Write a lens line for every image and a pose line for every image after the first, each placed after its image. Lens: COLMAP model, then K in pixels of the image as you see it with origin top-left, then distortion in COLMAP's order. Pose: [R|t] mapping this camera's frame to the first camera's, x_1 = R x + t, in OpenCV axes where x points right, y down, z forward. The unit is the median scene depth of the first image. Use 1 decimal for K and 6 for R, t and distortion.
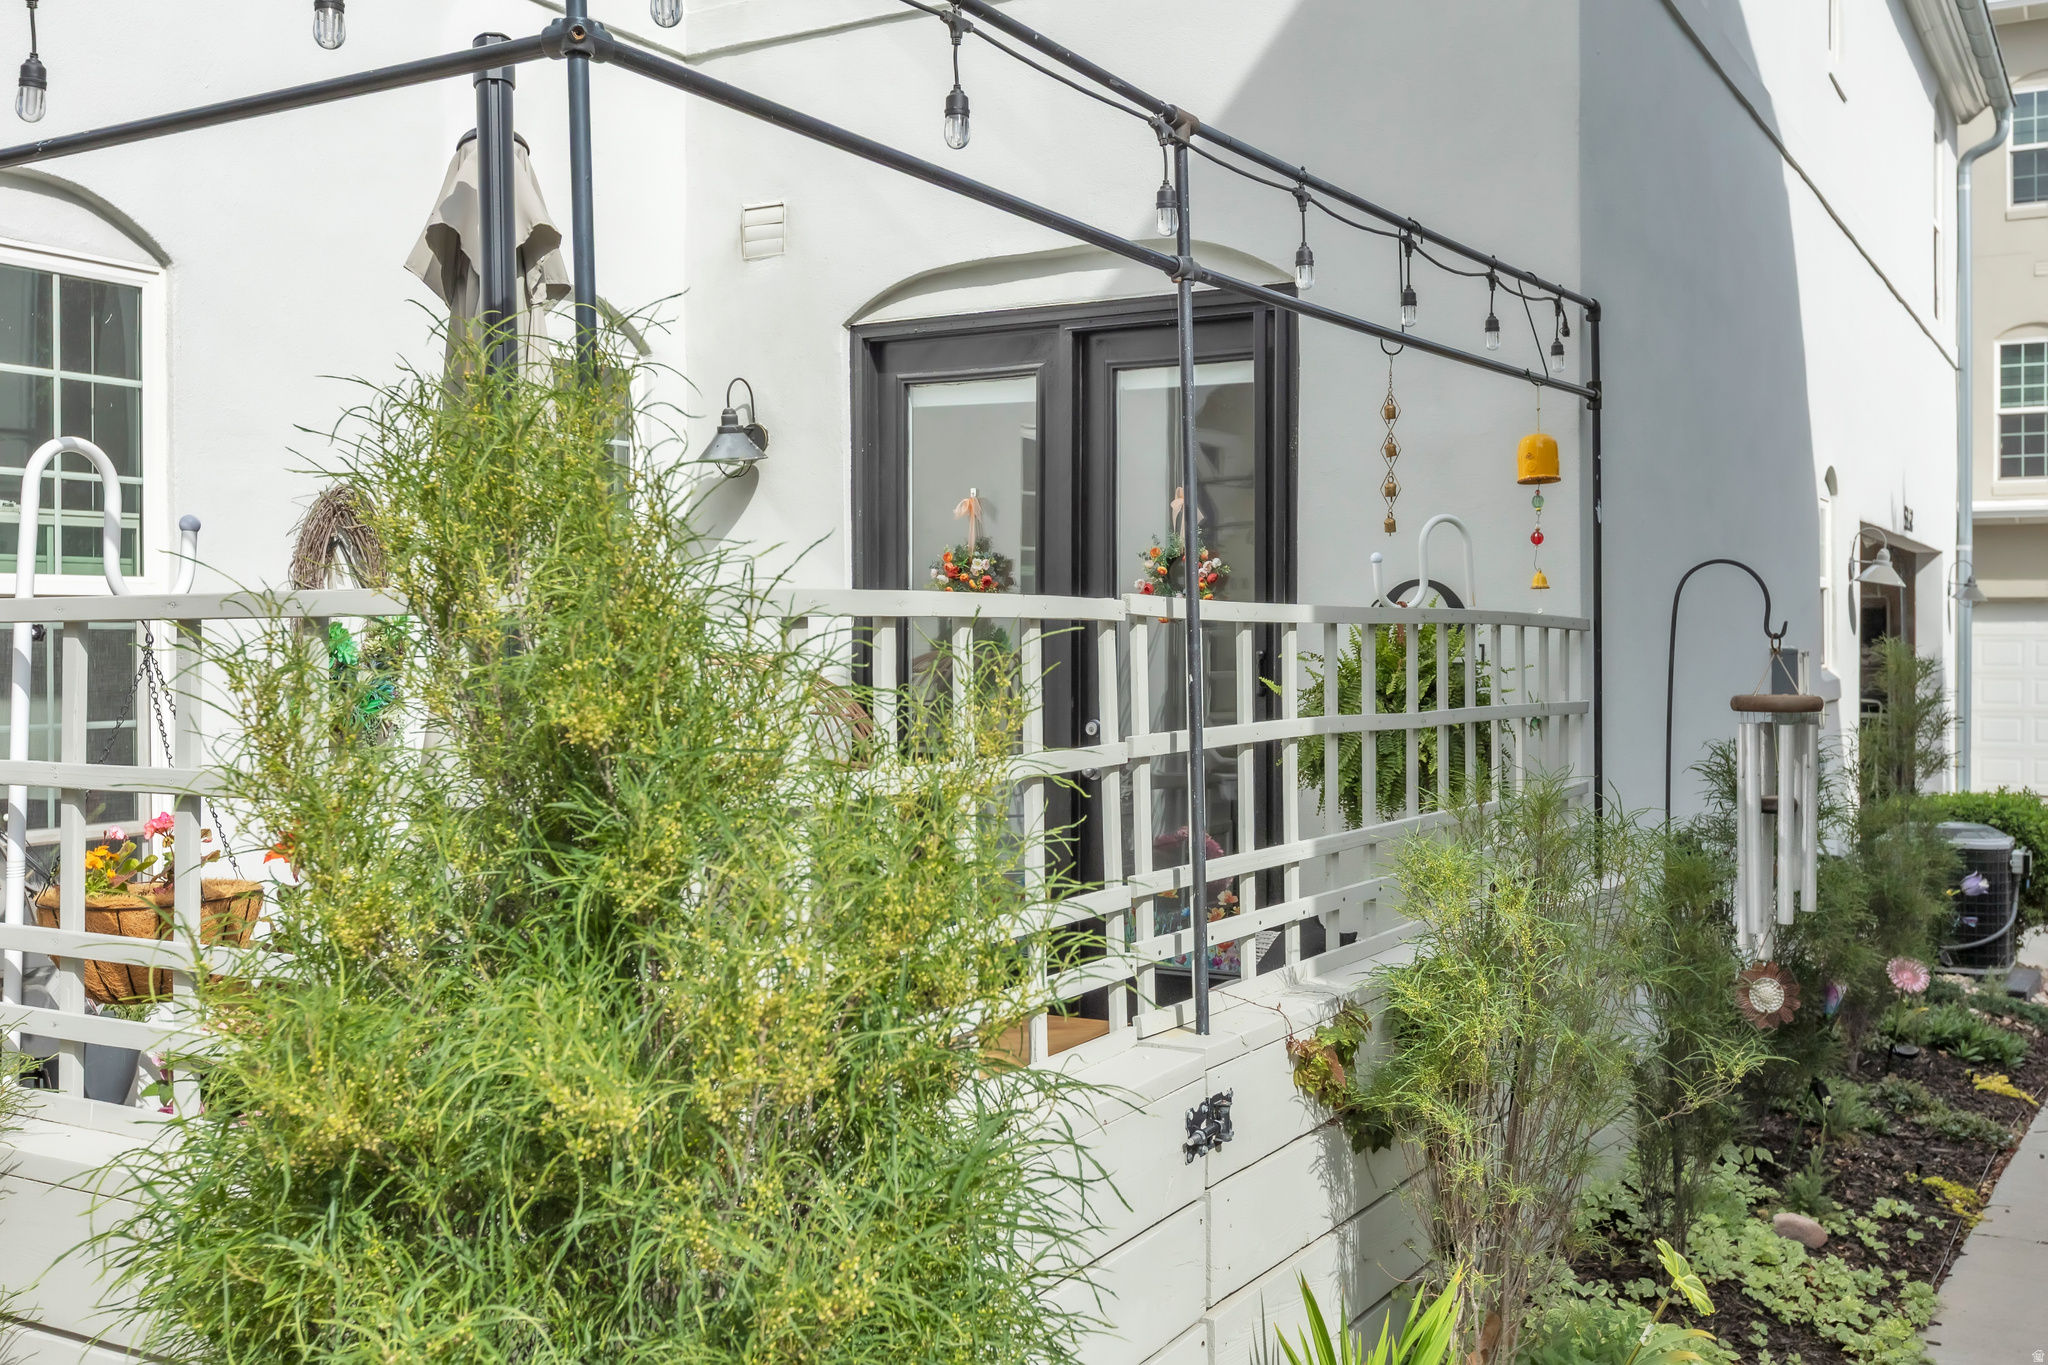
lens RADIAL K [[2039.7, 0, 1029.5], [0, 2039.7, 689.1], [0, 0, 1]] dist [-0.000351, 0.000000]
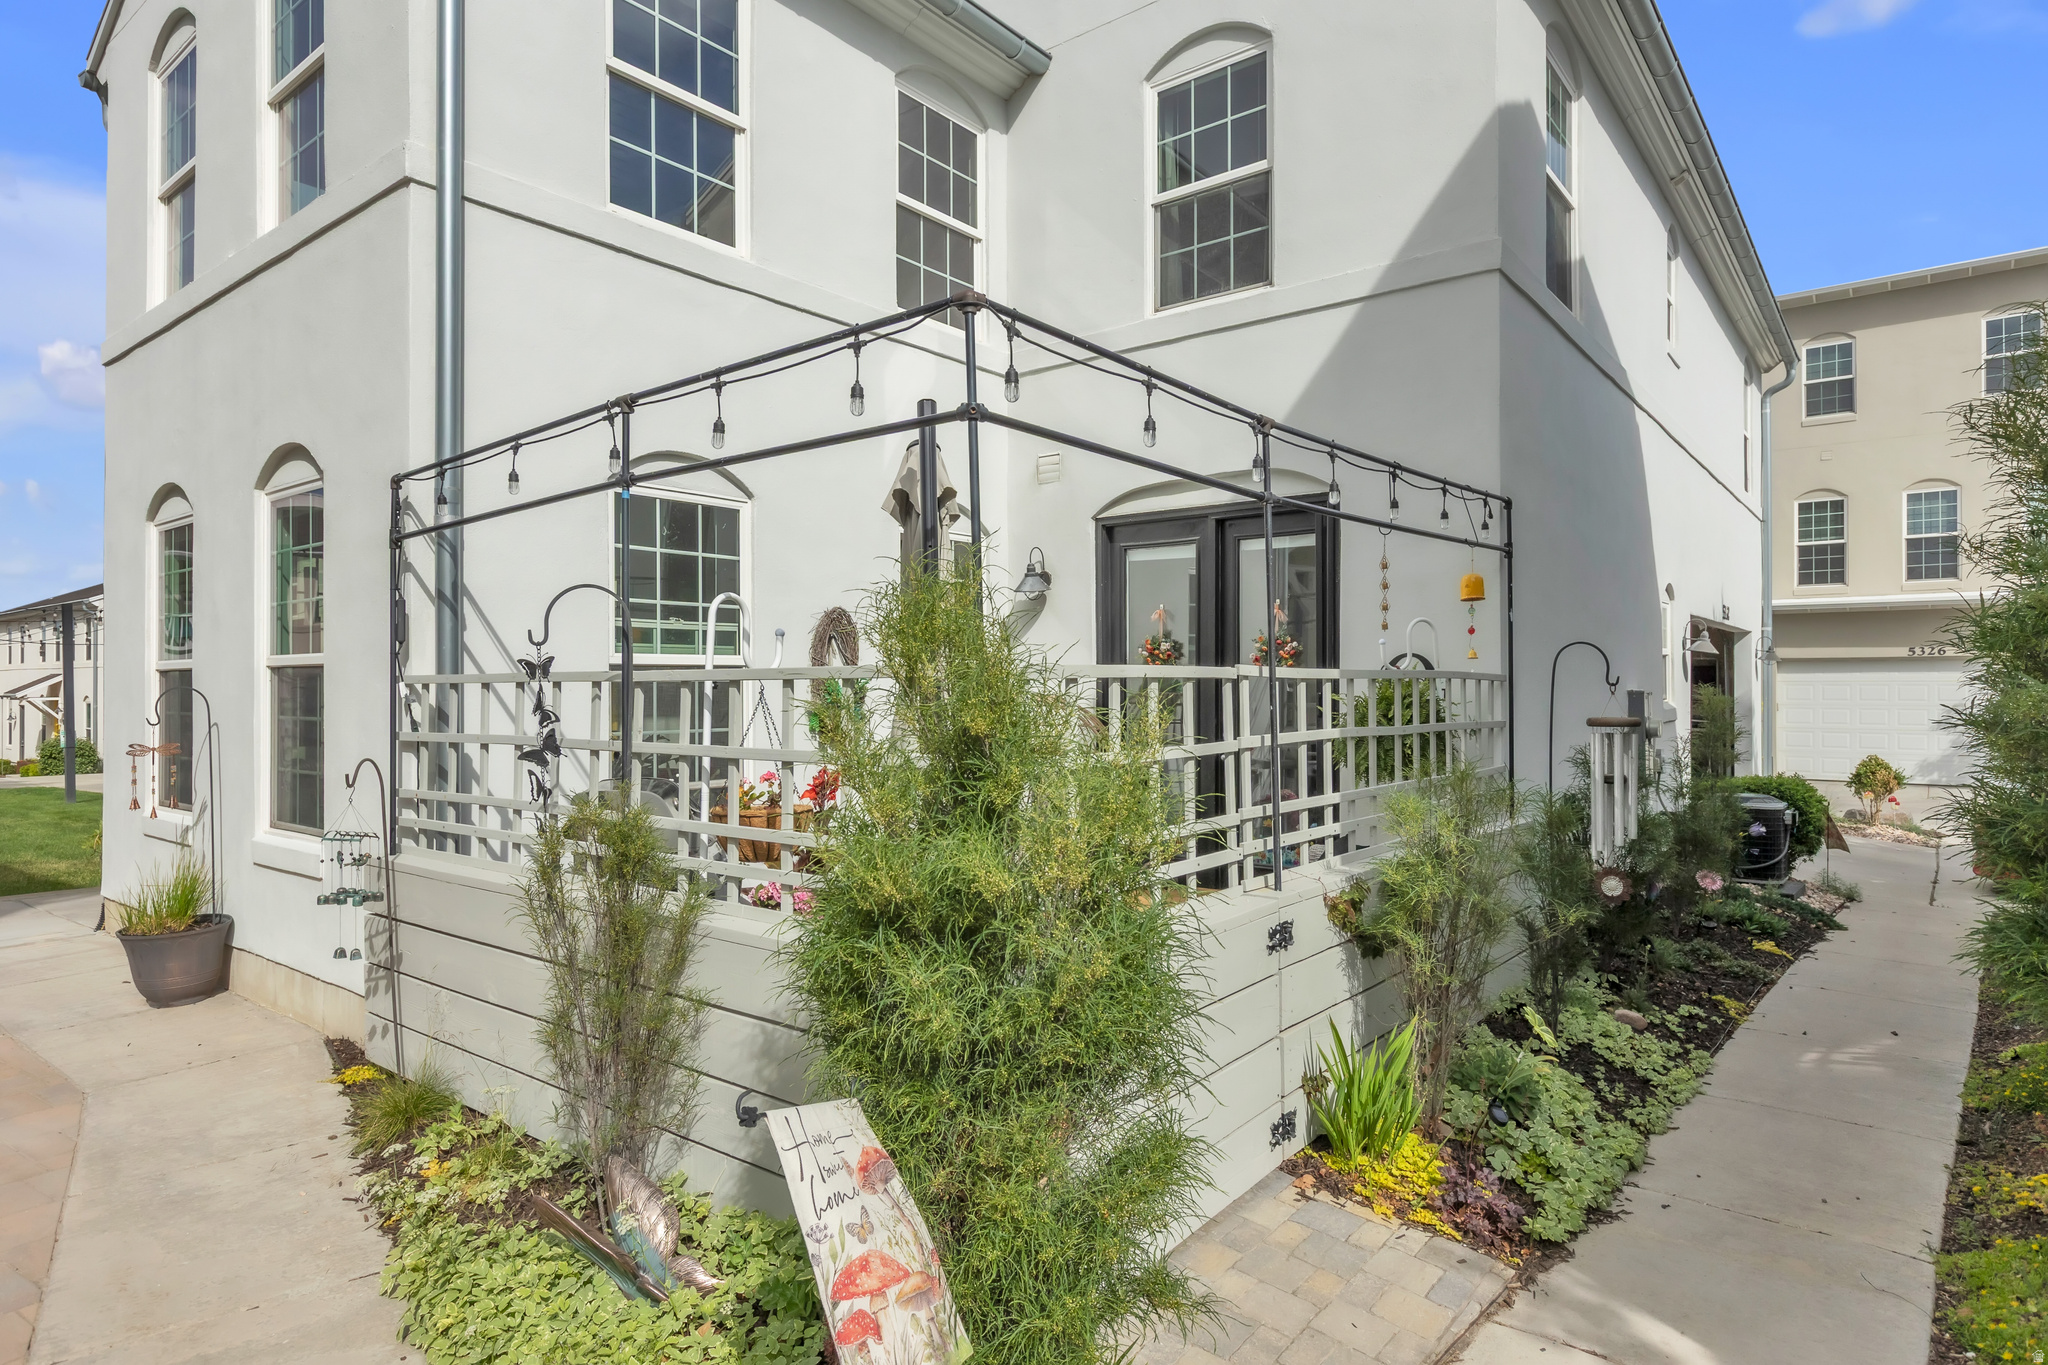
lens RADIAL K [[1150.3, 0, 1031.4], [0, 1150.3, 686.5], [0, 0, 1]] dist [-0.008682, -0.001553]
pose [[0.989790, -0.001585, -0.142525, 0.006580], [-0.001767, 0.999725, -0.023388, 0.000656], [0.142523, 0.023401, 0.989515, -0.086481]]
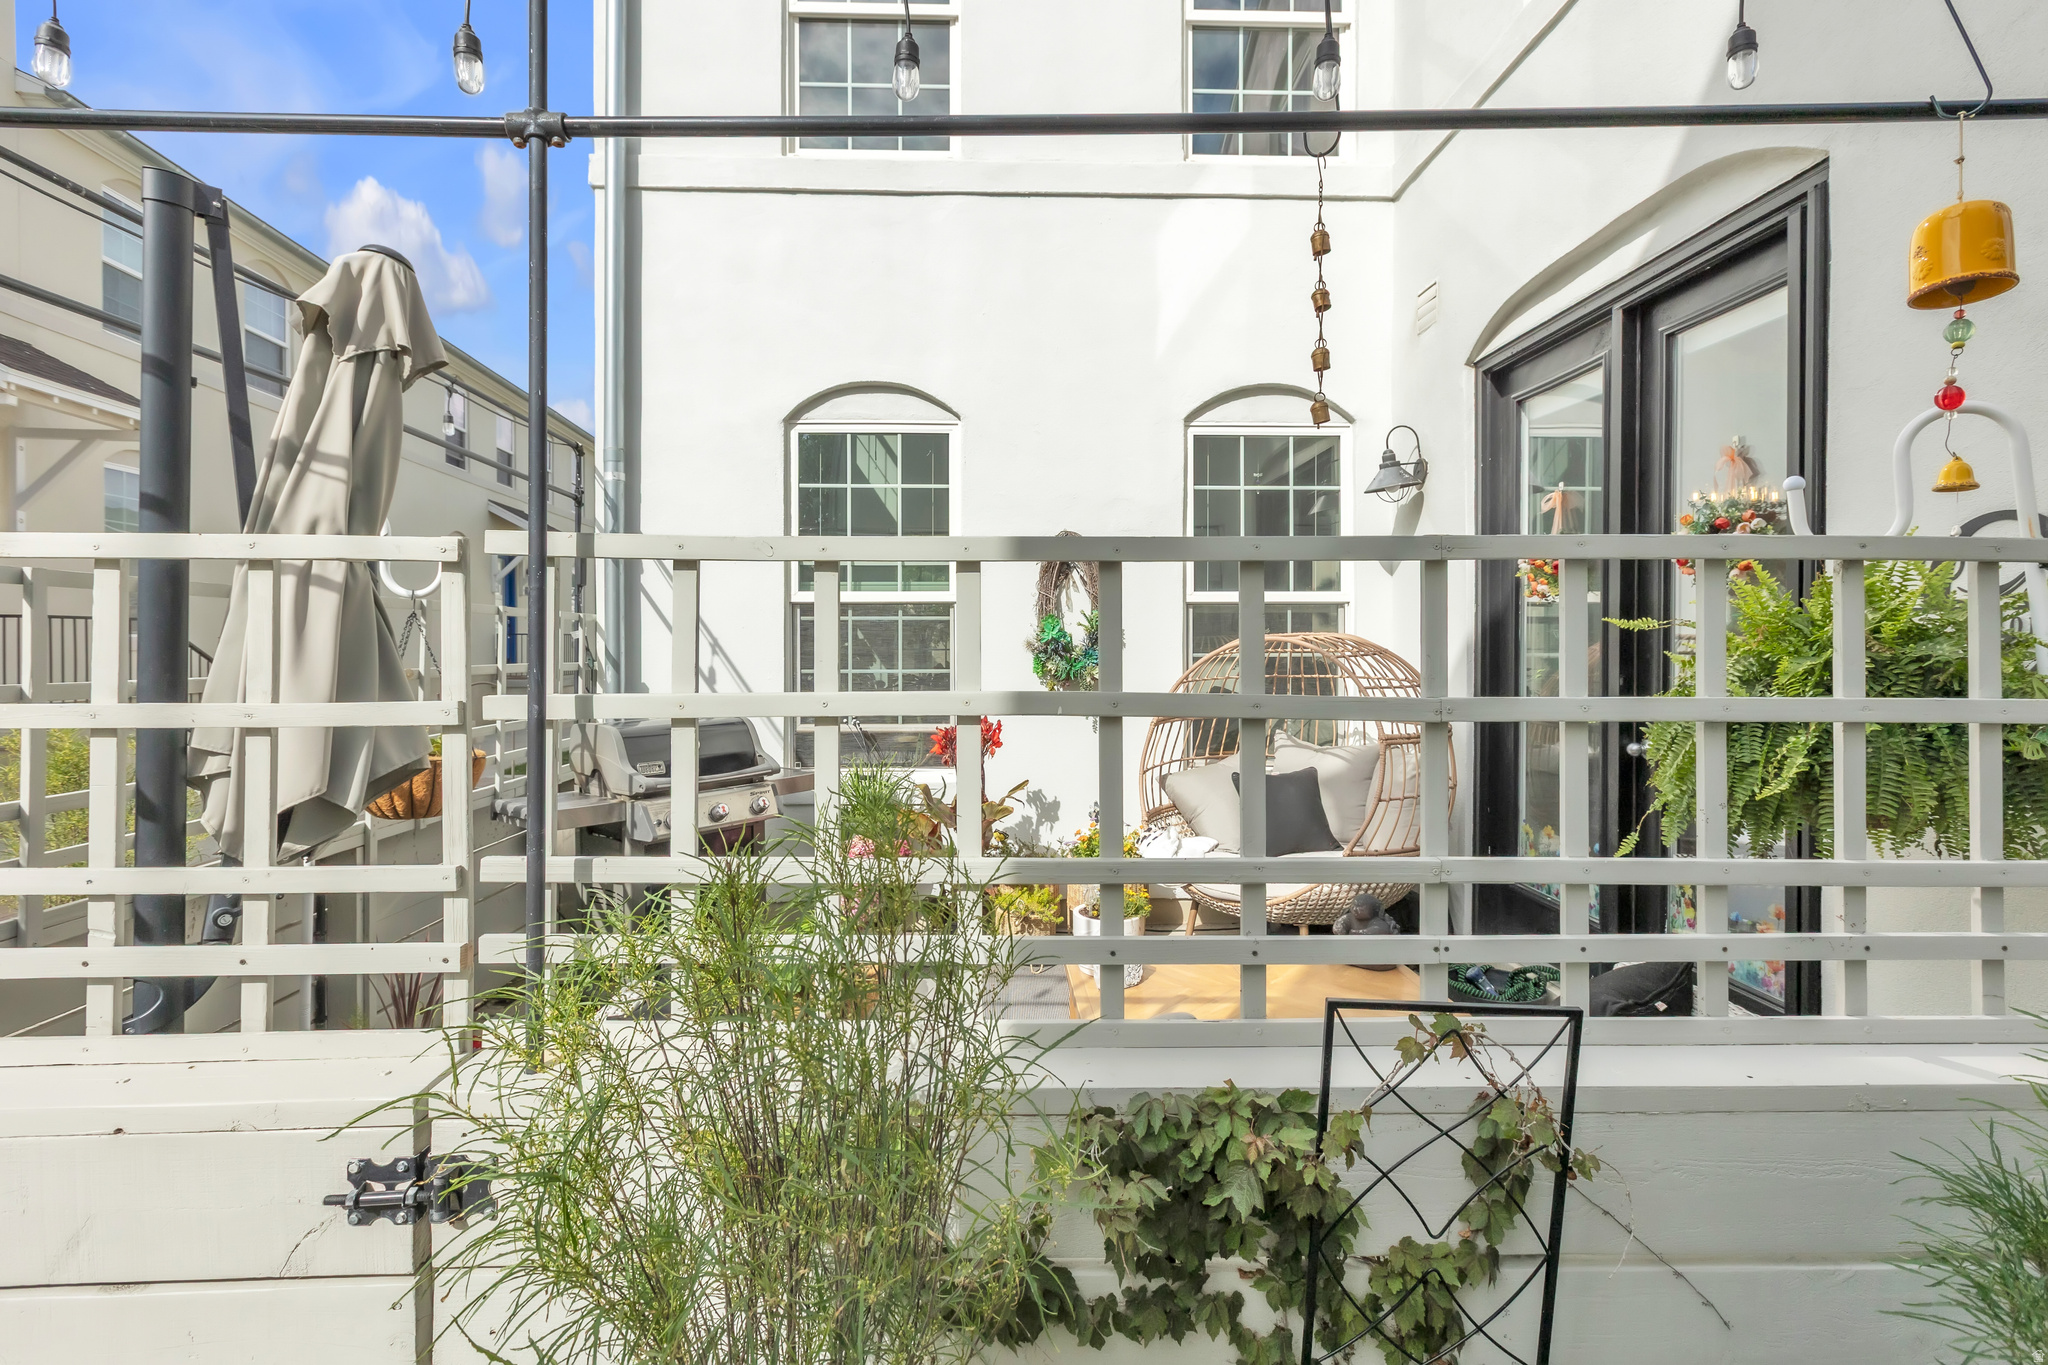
lens RADIAL K [[928.0, 0, 1010.7], [0, 928.0, 655.0], [0, 0, 1]] dist [-0.001986, -0.001654]
pose [[0.526049, 0.011043, -0.850382, 0.437651], [-0.017608, 0.999843, 0.002092, 0.000089], [0.850272, 0.013873, 0.526161, 0.869975]]
